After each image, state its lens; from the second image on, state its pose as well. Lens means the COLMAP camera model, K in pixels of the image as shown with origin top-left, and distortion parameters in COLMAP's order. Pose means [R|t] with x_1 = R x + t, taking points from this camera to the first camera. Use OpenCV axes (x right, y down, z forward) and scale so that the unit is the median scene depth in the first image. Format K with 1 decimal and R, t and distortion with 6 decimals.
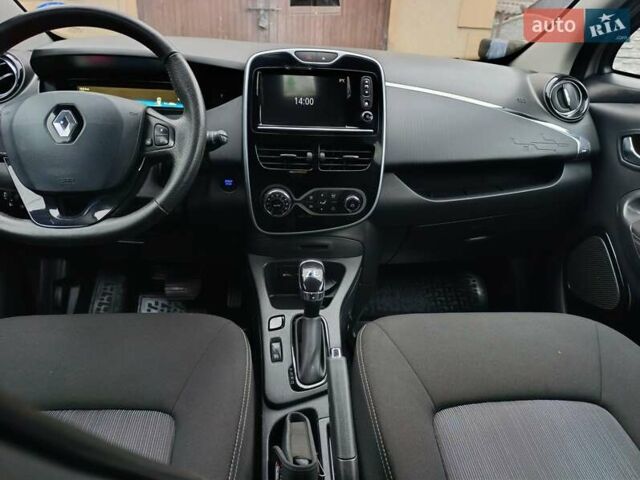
lens RADIAL K [[509.0, 0, 324.7], [0, 509.0, 238.2], [0, 0, 1]] dist [0.025367, -0.010110]
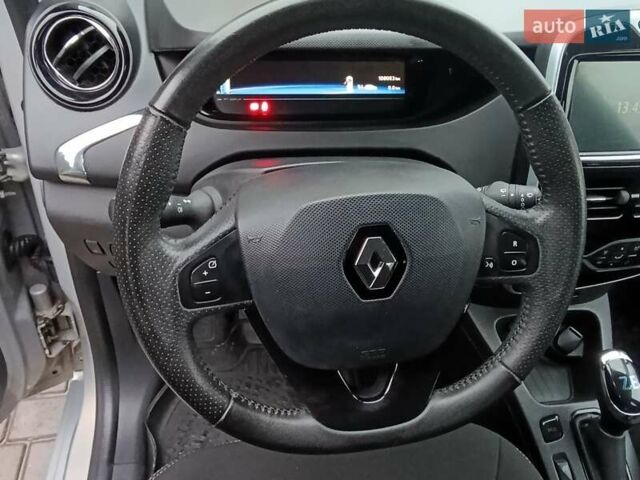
lens RADIAL K [[509.0, 0, 324.7], [0, 509.0, 238.2], [0, 0, 1]] dist [0.025367, -0.010110]
pose [[0.992679, -0.042954, 0.112887, -0.469899], [0.004215, 0.946378, 0.323033, -0.316899], [-0.120709, -0.320192, 0.939631, 0.415245]]
